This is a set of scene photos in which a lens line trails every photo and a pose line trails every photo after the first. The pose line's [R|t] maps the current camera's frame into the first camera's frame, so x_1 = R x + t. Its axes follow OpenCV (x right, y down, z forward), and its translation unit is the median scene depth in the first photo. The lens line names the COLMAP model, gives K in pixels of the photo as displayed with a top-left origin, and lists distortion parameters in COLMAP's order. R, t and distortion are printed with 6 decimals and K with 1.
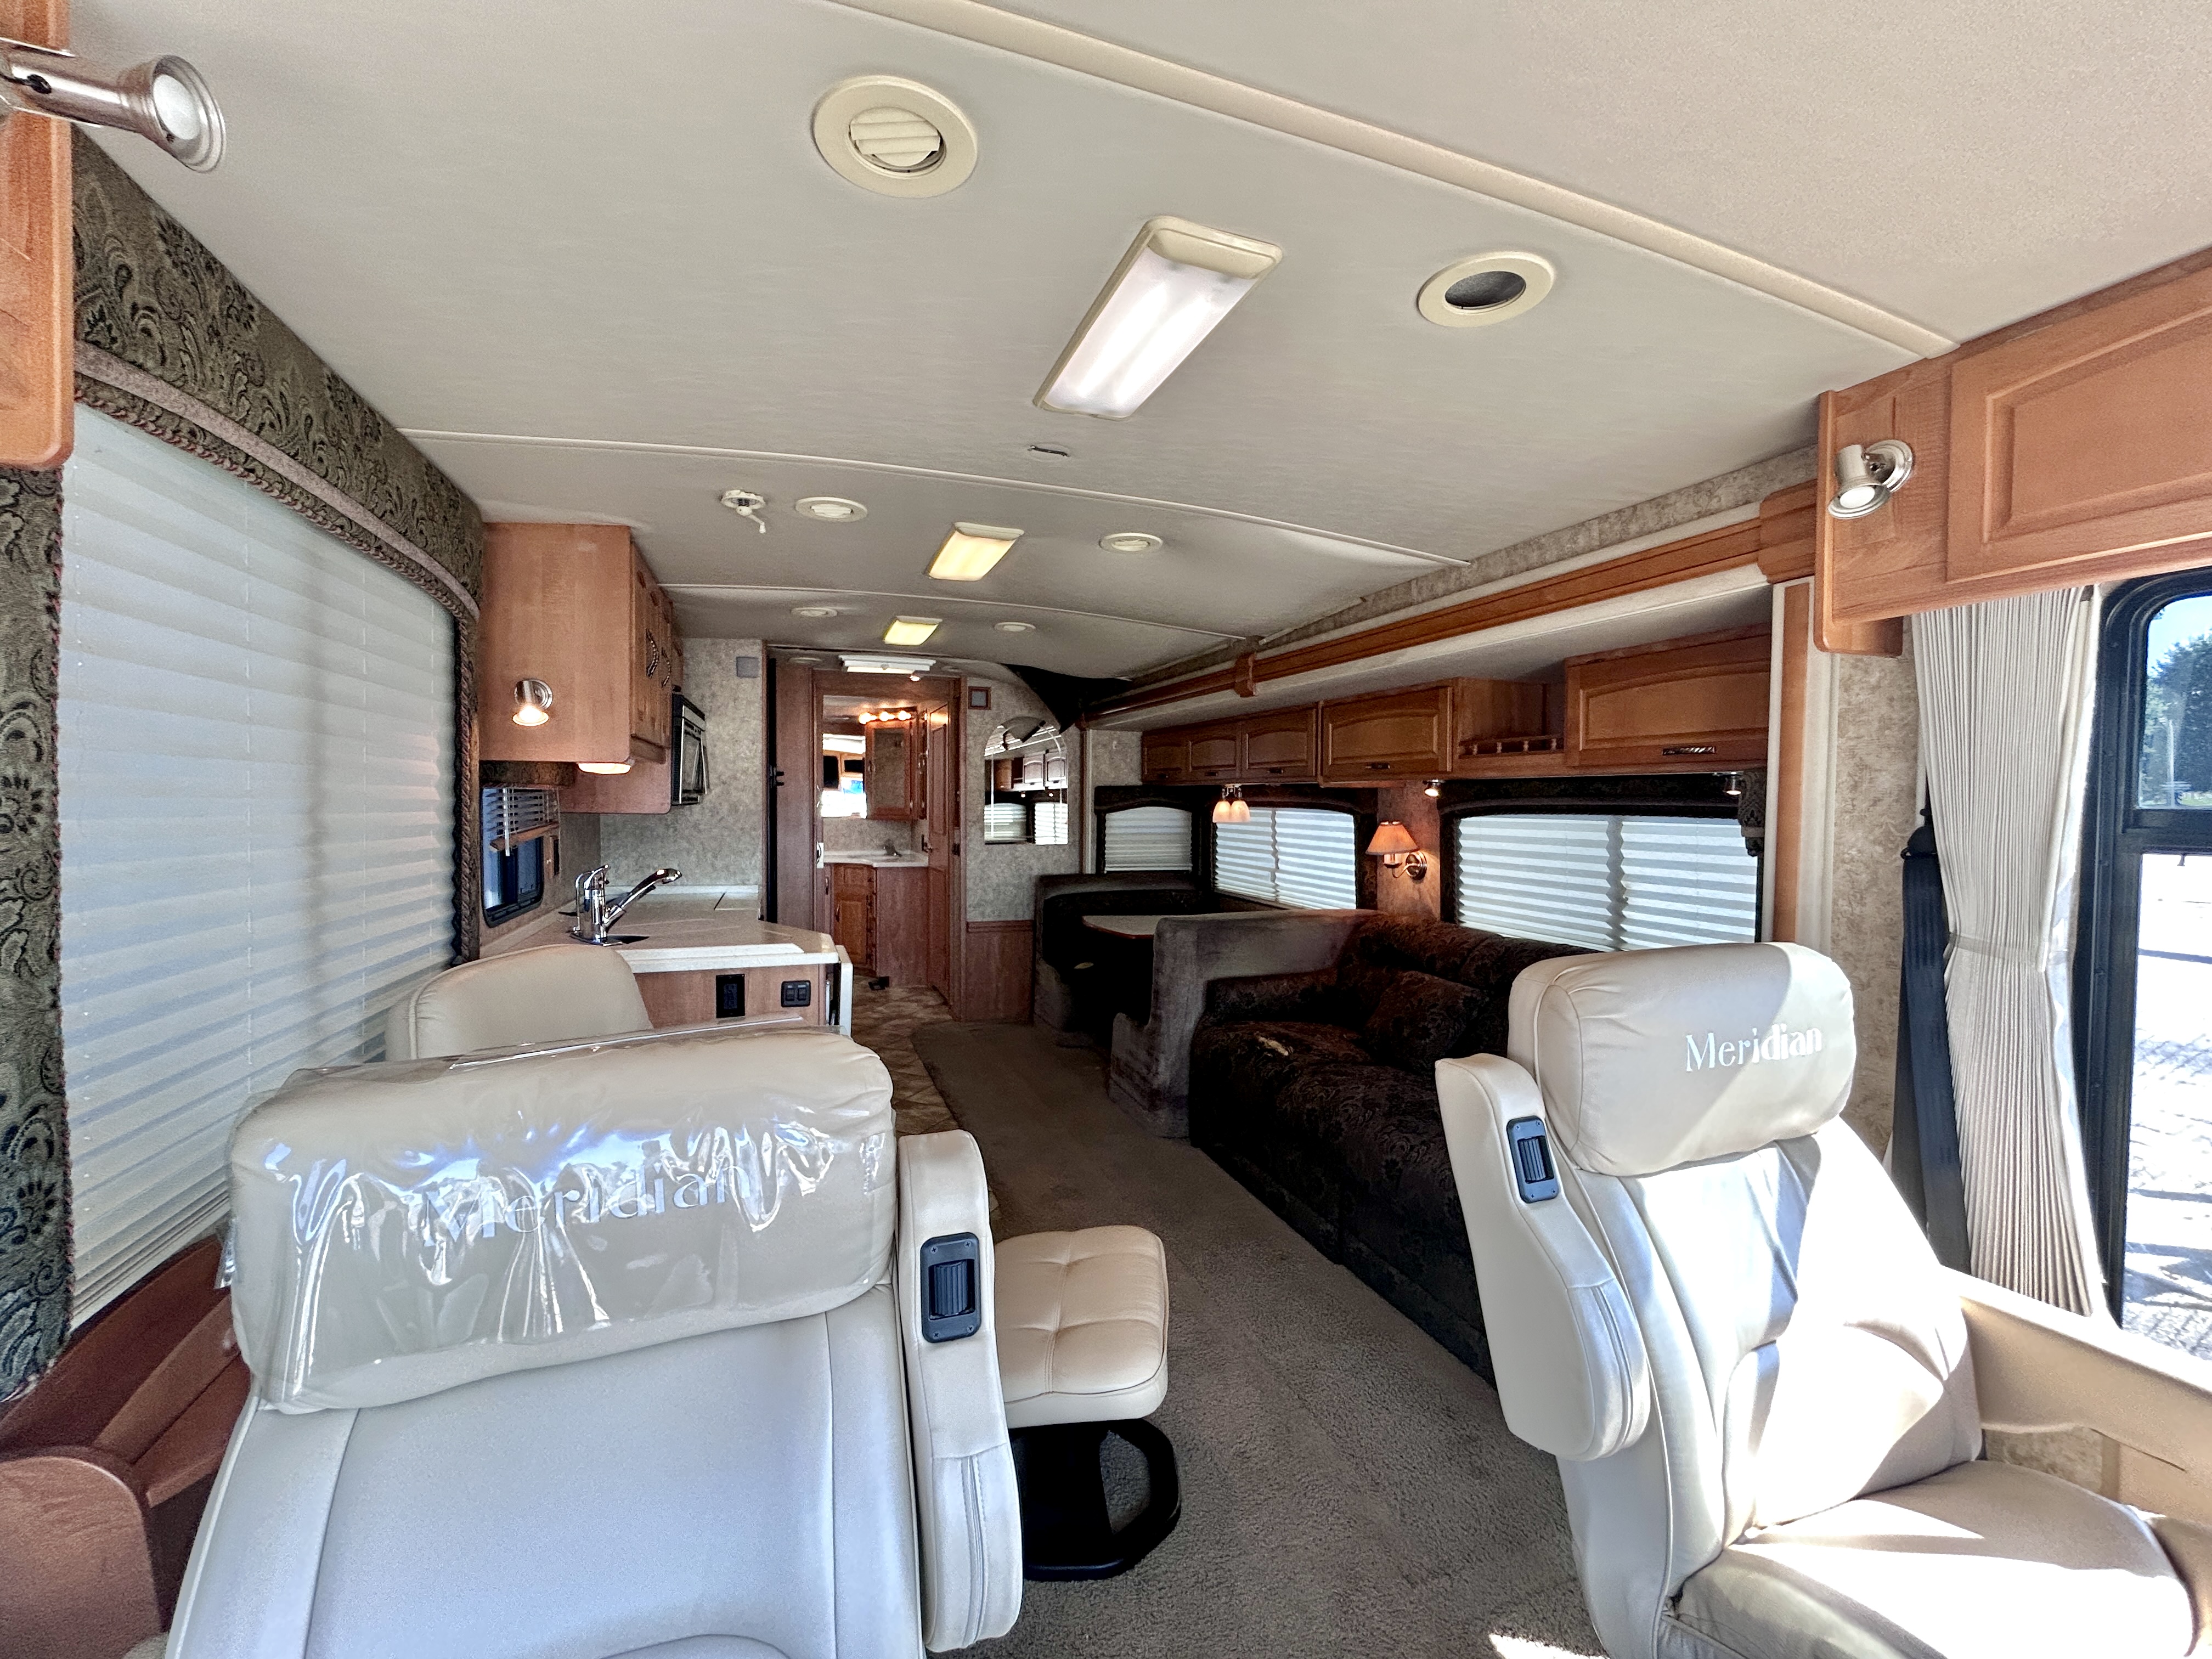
lens RADIAL K [[889.2, 0, 1099.0], [0, 889.2, 827.3], [0, 0, 1]] dist [-0.002840, 0.001238]
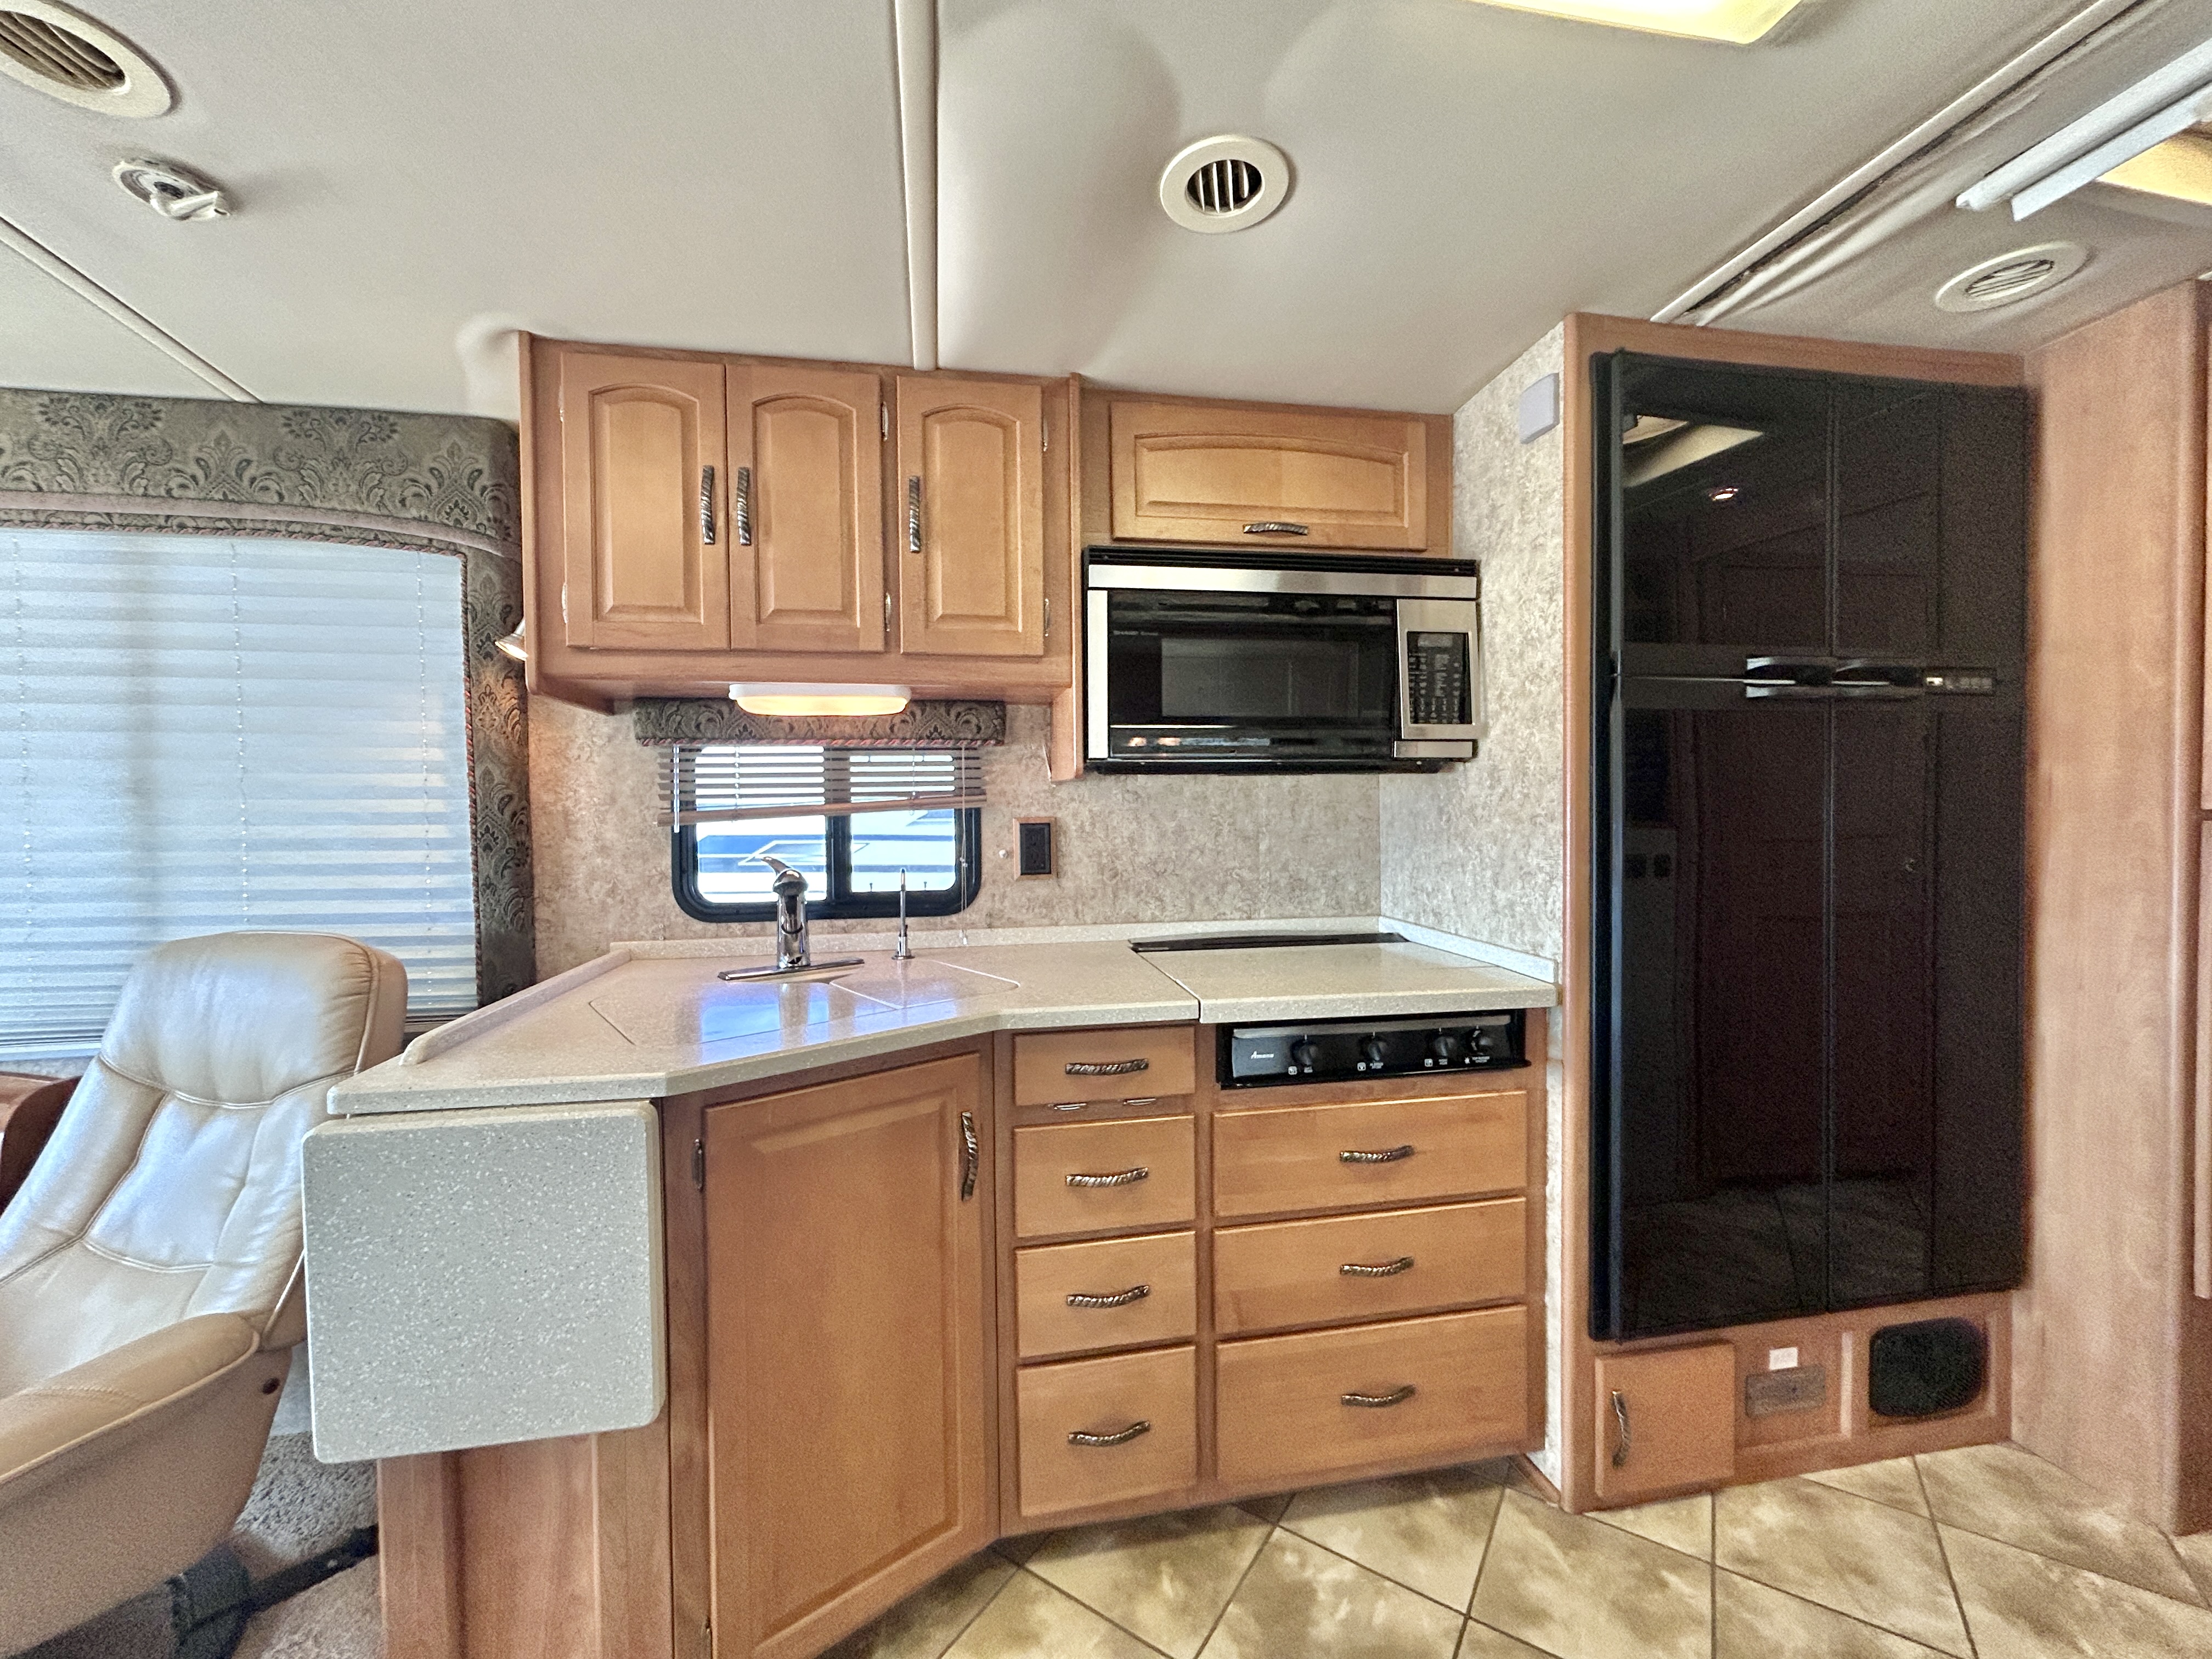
lens RADIAL K [[889.2, 0, 1100.8], [0, 889.2, 827.6], [0, 0, 1]] dist [-0.002840, 0.001238]
pose [[-0.161353, 0.011979, -0.986824, 0.032528], [-0.021612, 0.999644, 0.015668, 0.004856], [0.986660, 0.023856, -0.161036, 0.969475]]
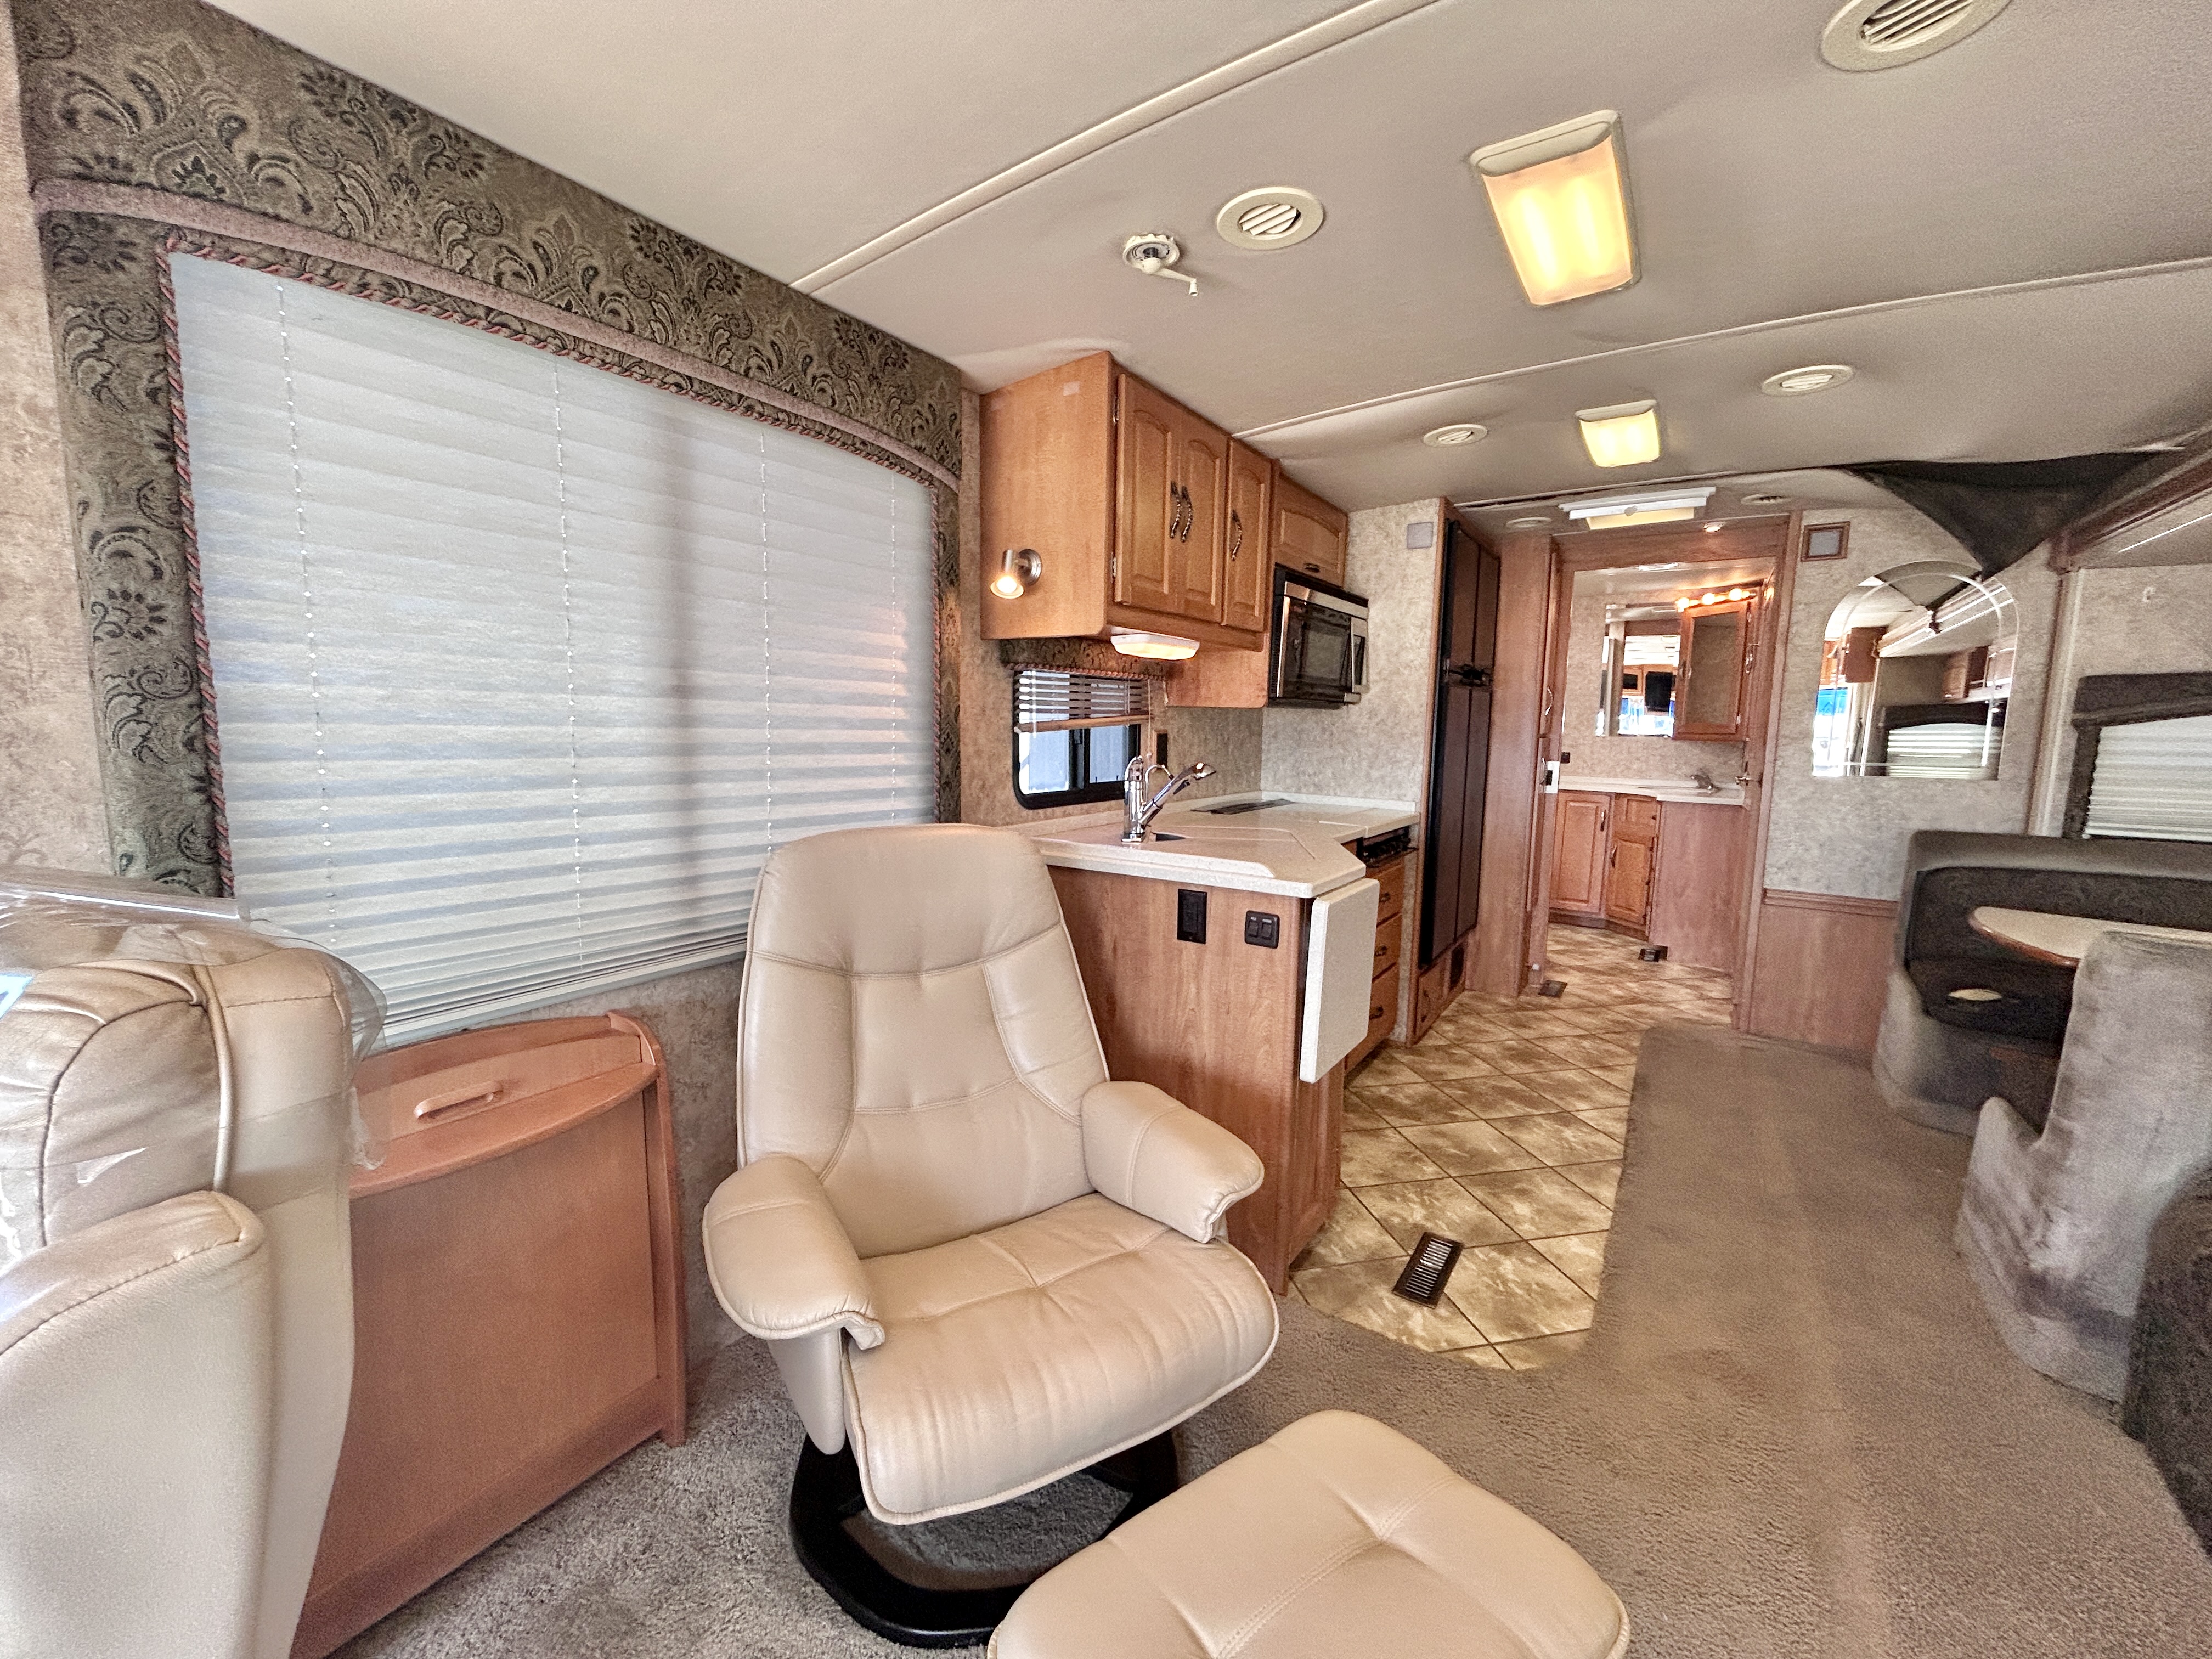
lens RADIAL K [[889.2, 0, 1102.6], [0, 889.2, 827.4], [0, 0, 1]] dist [-0.002840, 0.001238]
pose [[0.595753, 0.096418, -0.797359, 0.121180], [-0.035050, 0.994944, 0.094122, 0.022596], [0.802402, -0.028126, 0.596120, 0.299639]]
